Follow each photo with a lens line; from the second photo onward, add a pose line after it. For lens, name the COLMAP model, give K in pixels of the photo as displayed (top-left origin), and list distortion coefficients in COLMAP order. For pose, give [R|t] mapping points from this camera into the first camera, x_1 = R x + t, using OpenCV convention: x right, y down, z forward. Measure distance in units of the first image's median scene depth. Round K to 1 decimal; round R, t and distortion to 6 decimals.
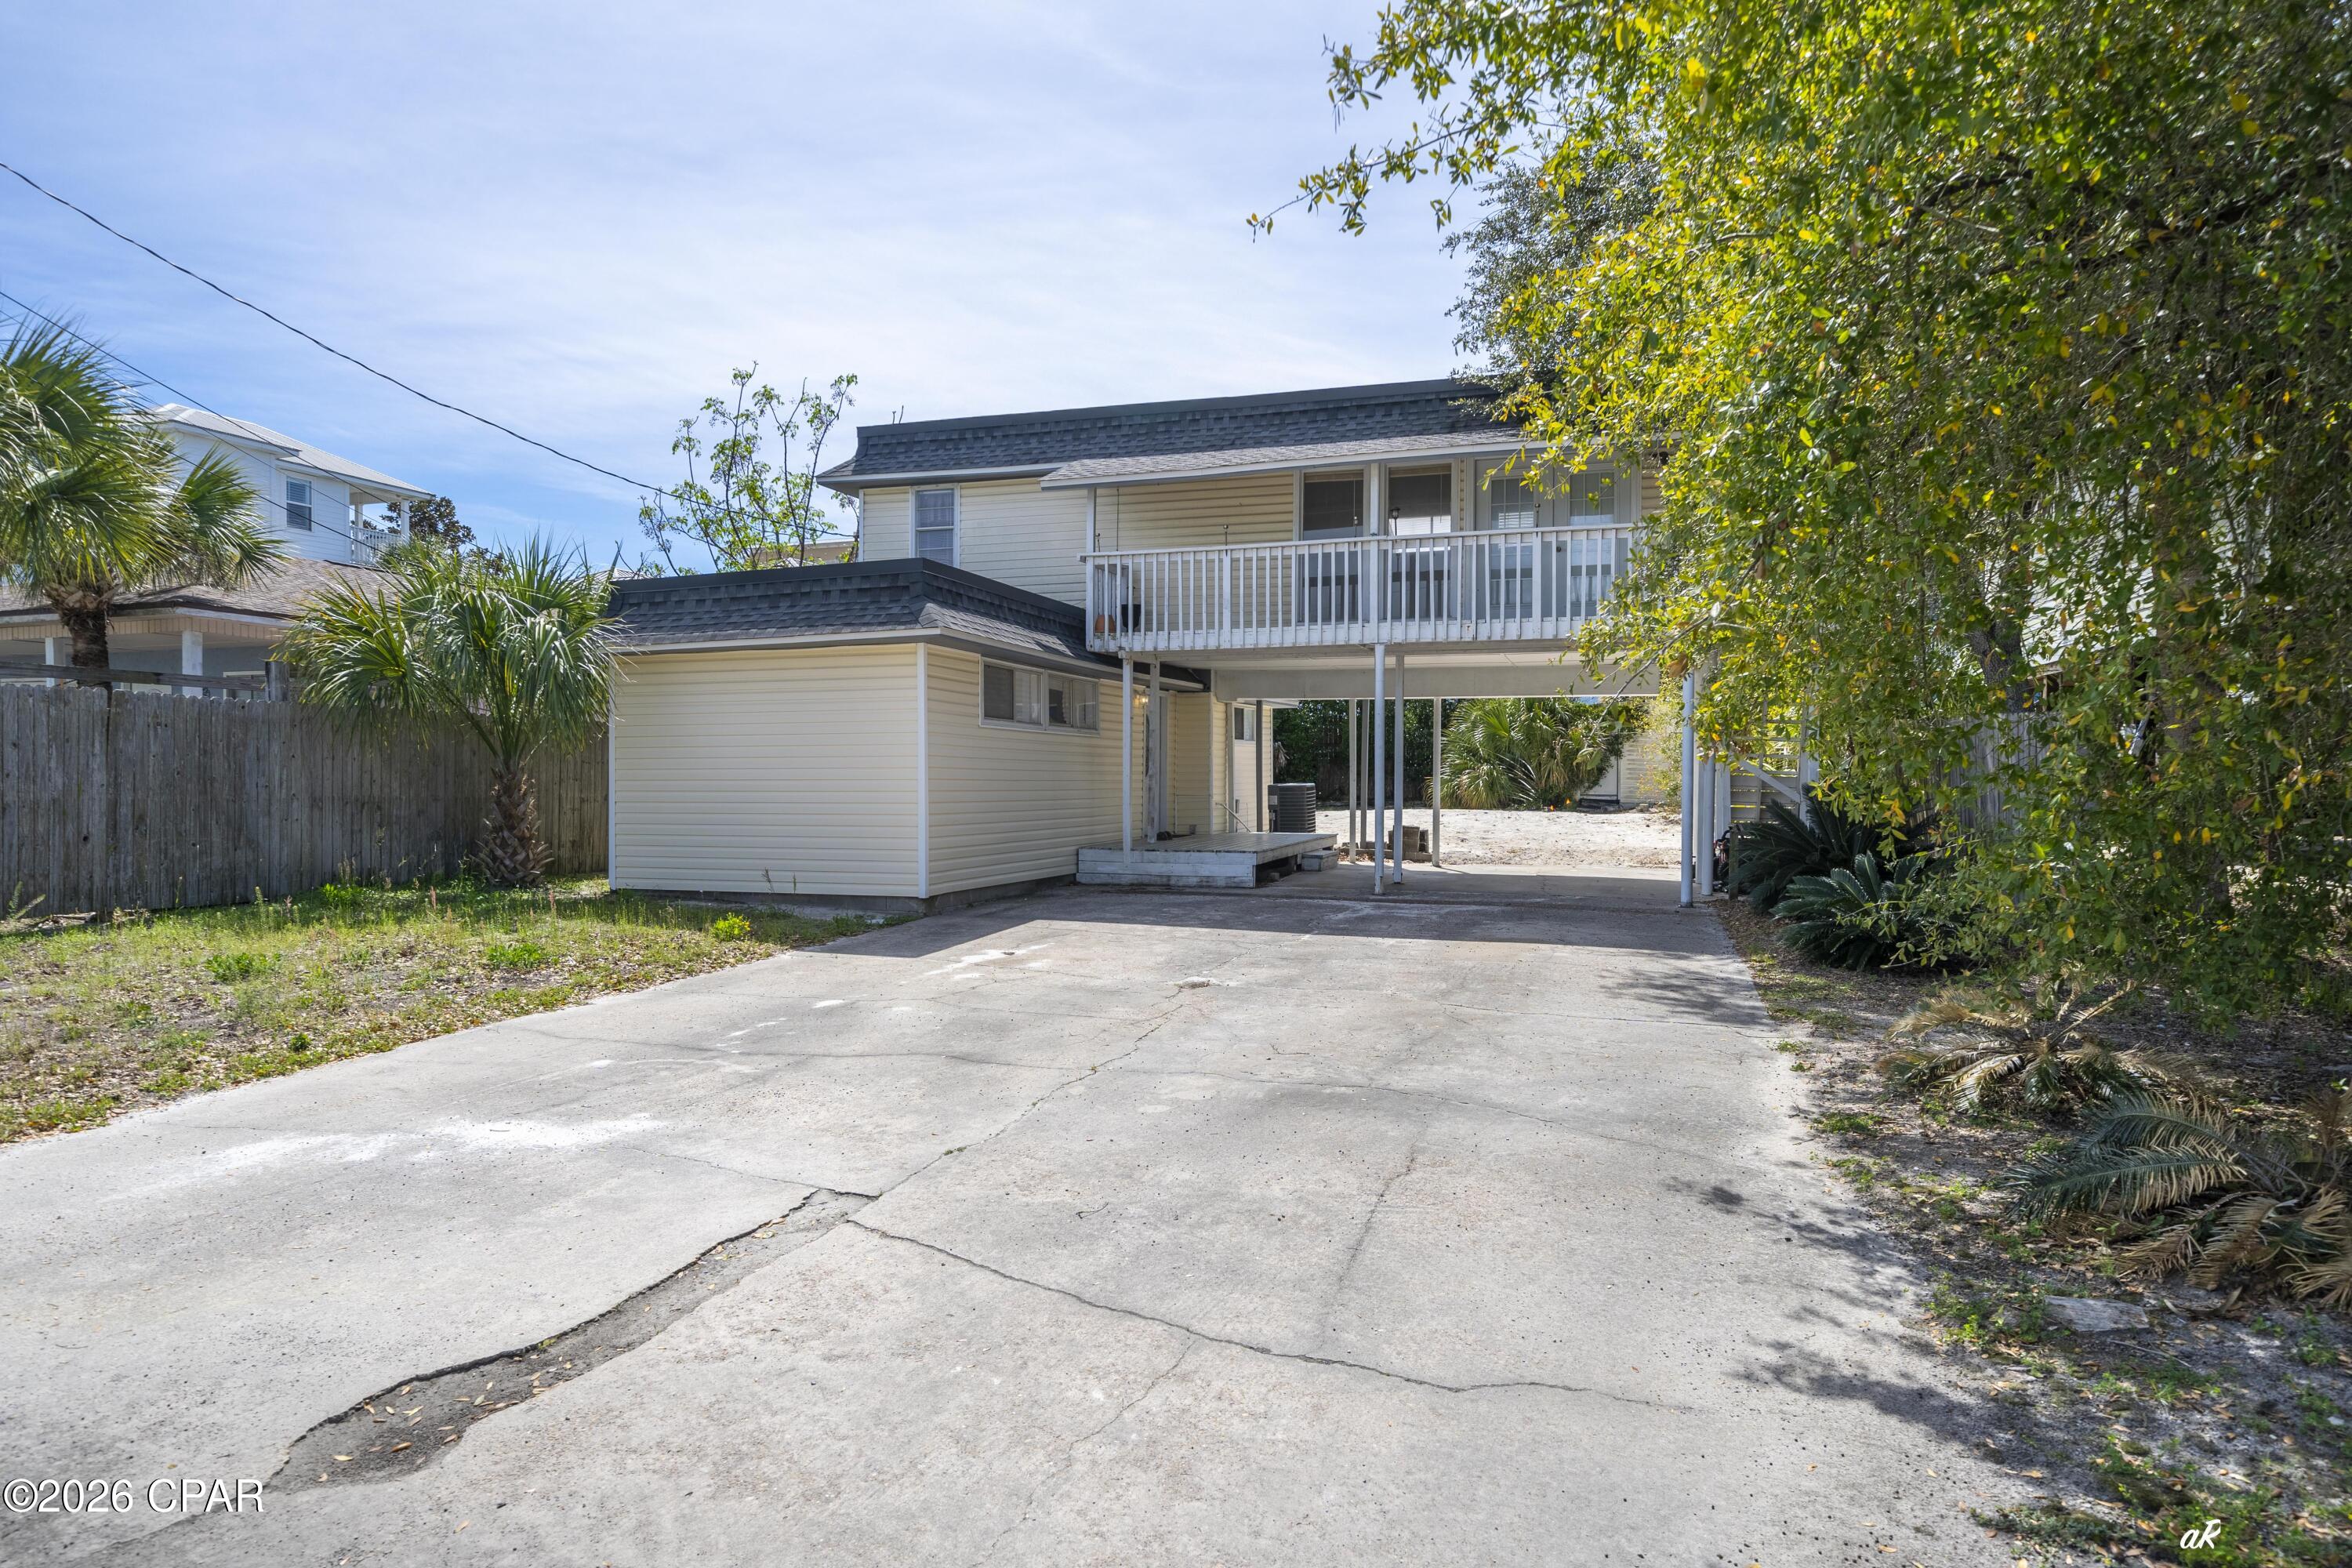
lens RADIAL K [[1455.6, 0, 1196.5], [0, 1455.6, 784.3], [0, 0, 1]] dist [0.002804, -0.001209]
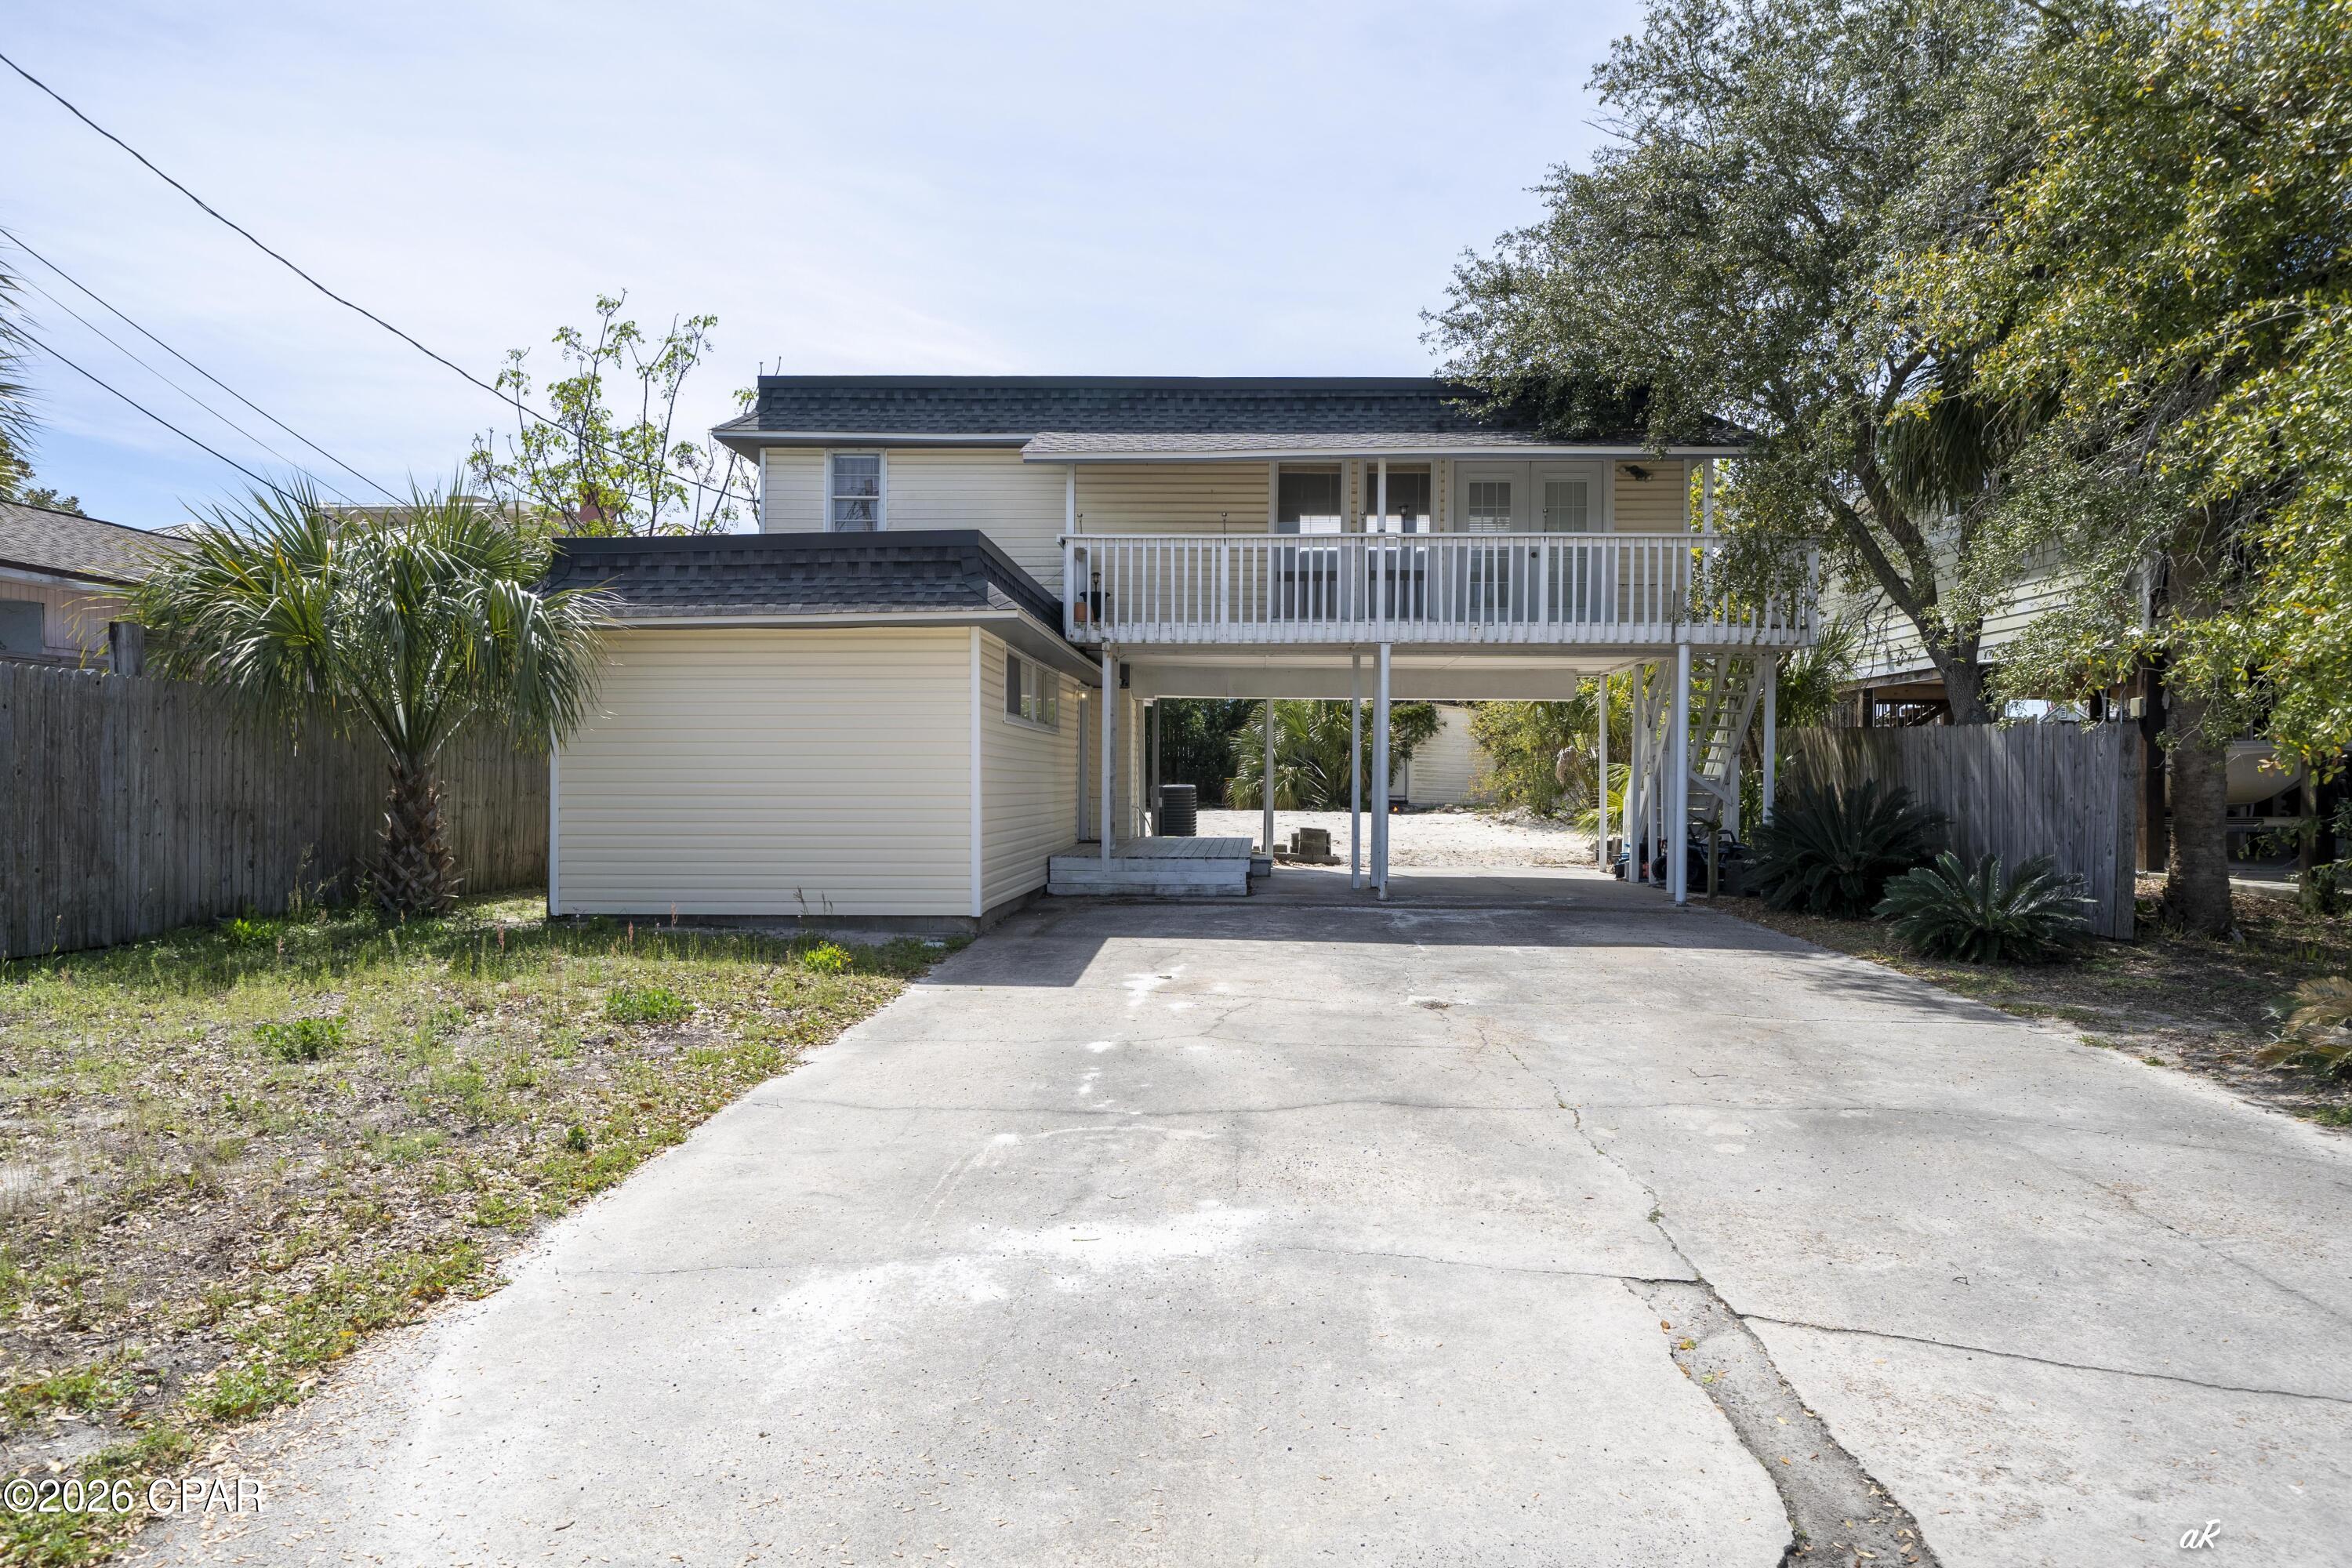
lens RADIAL K [[1455.6, 0, 1223.1], [0, 1455.6, 792.1], [0, 0, 1]] dist [0.002804, -0.001209]
pose [[0.955177, -0.000558, 0.296035, -0.263970], [-0.001233, 0.999982, 0.005864, -0.002214], [-0.296033, -0.005966, 0.955159, 0.098446]]
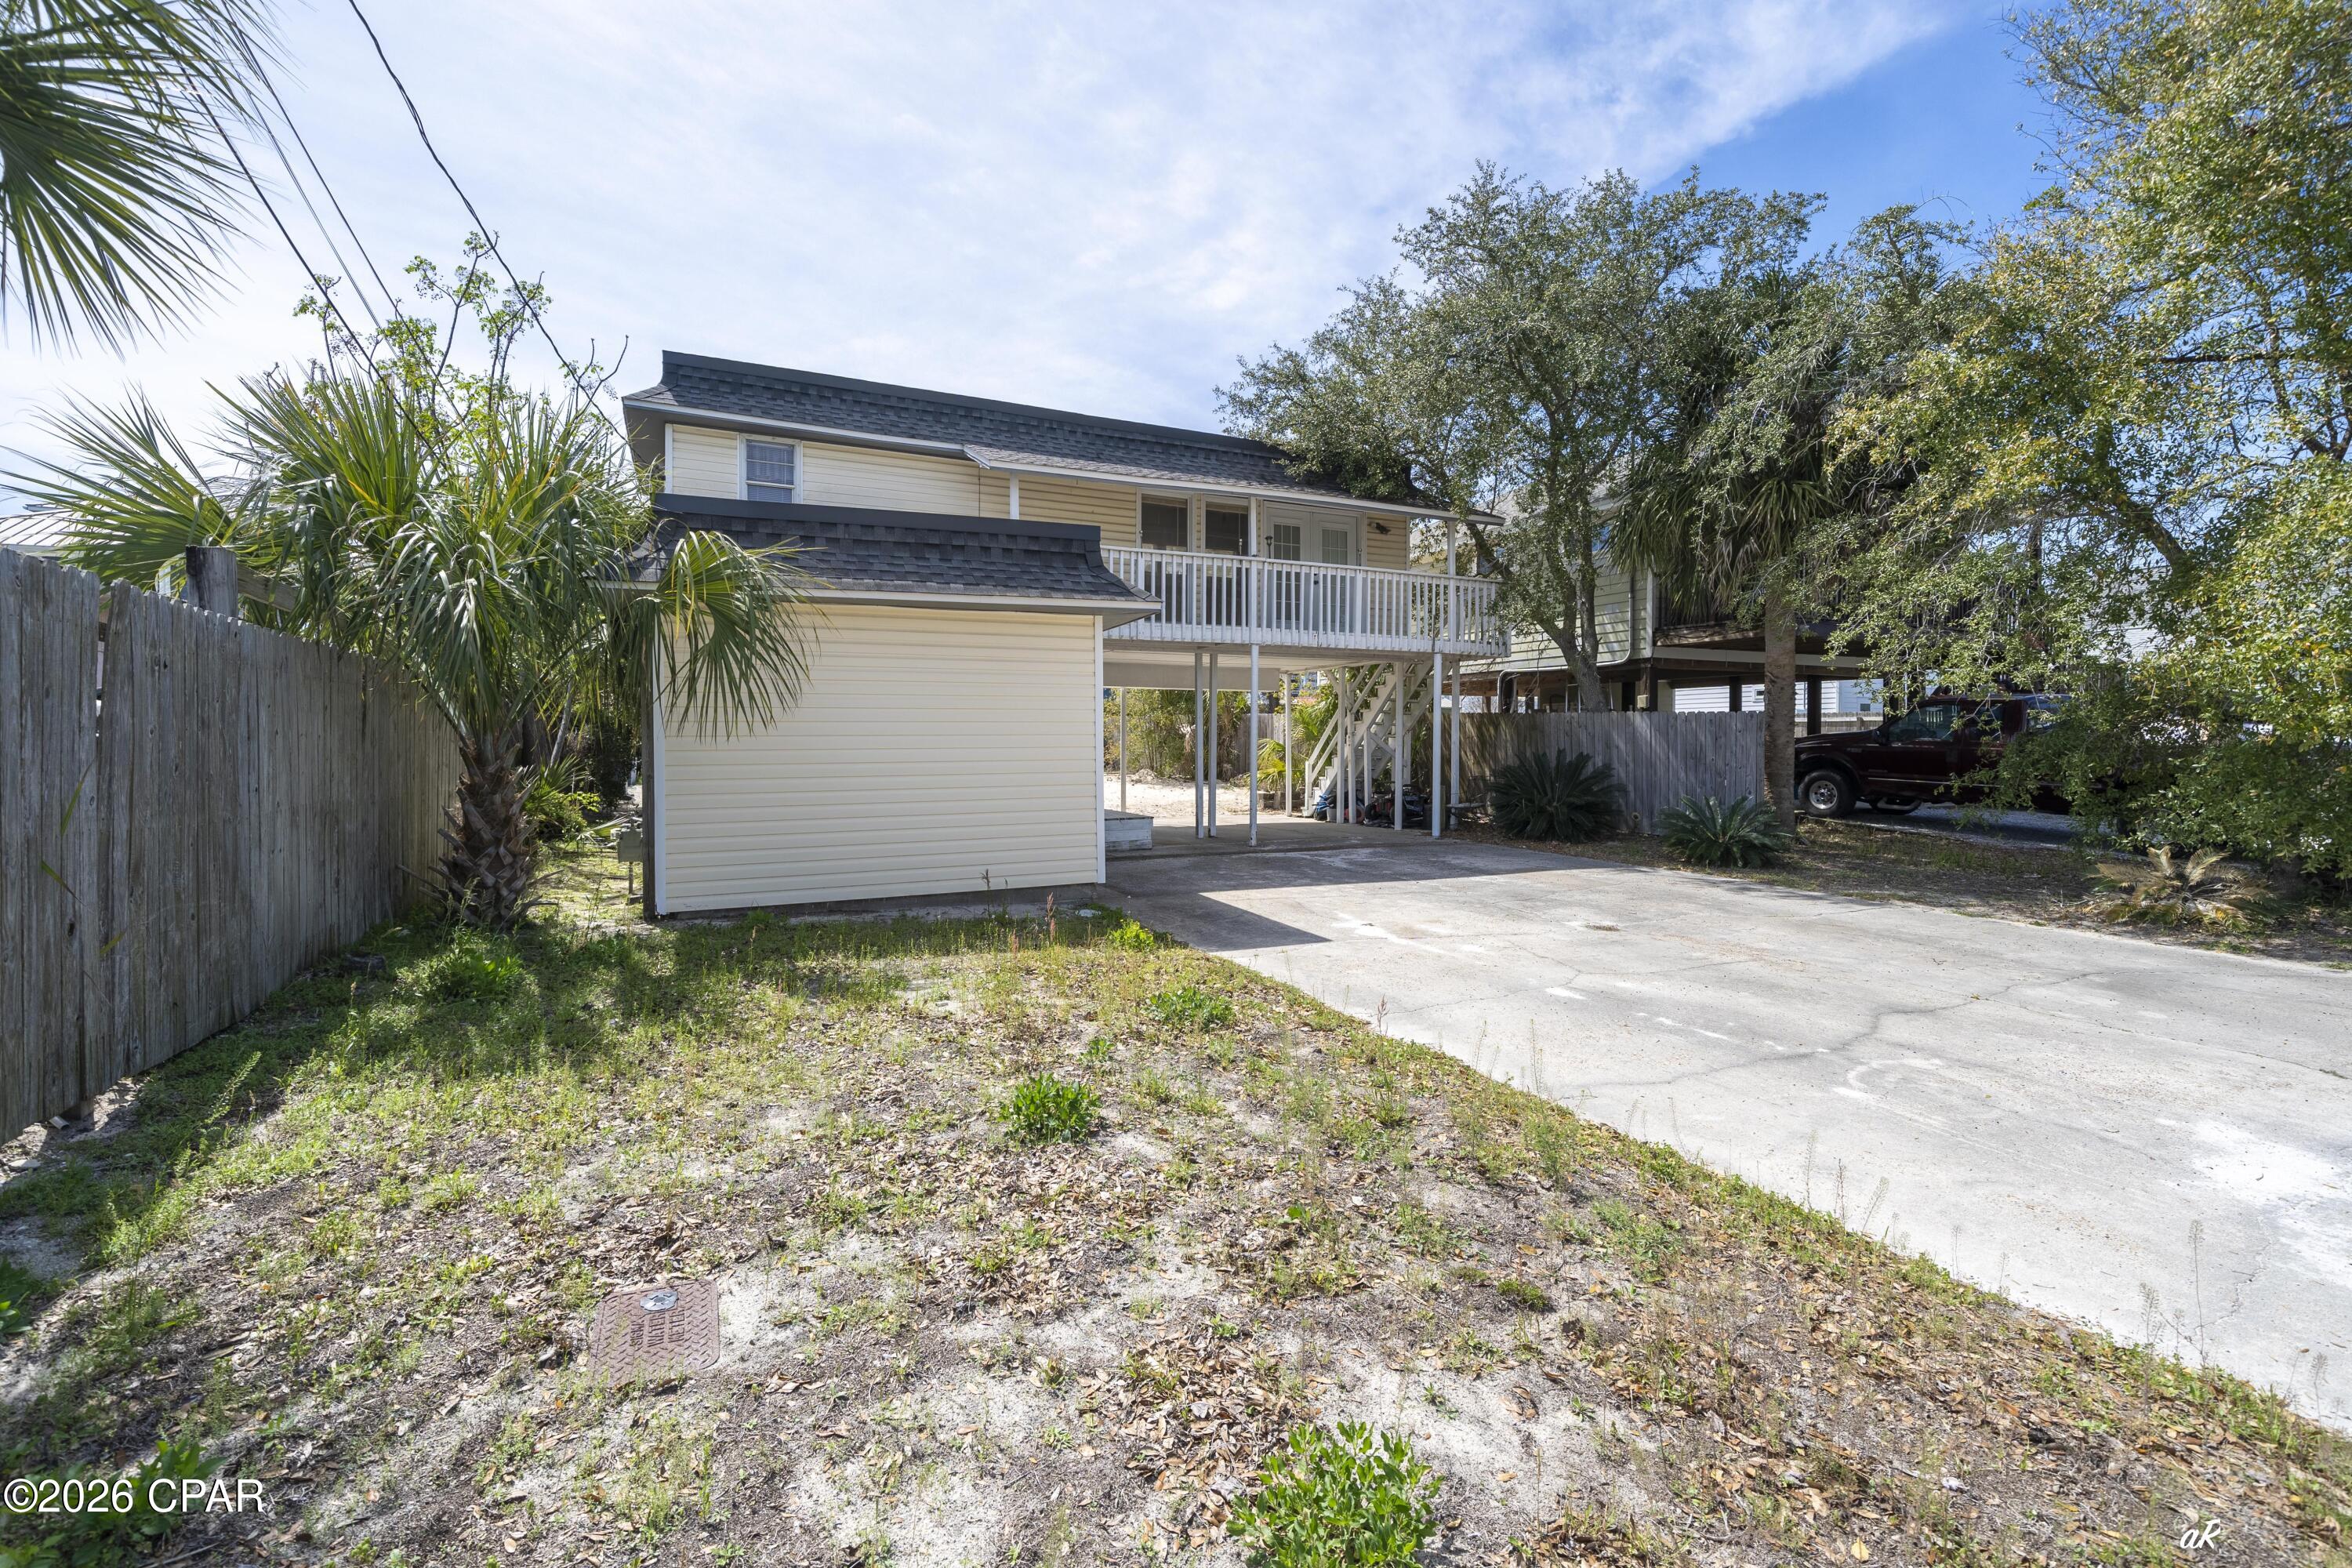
lens RADIAL K [[1059.3, 0, 1191.0], [0, 1059.3, 744.6], [0, 0, 1]] dist [0.002726, -0.000032]
pose [[0.697366, -0.004545, 0.716701, -0.553622], [0.009440, 0.999951, -0.002844, -0.008634], [-0.716653, 0.008749, 0.697375, 0.406372]]
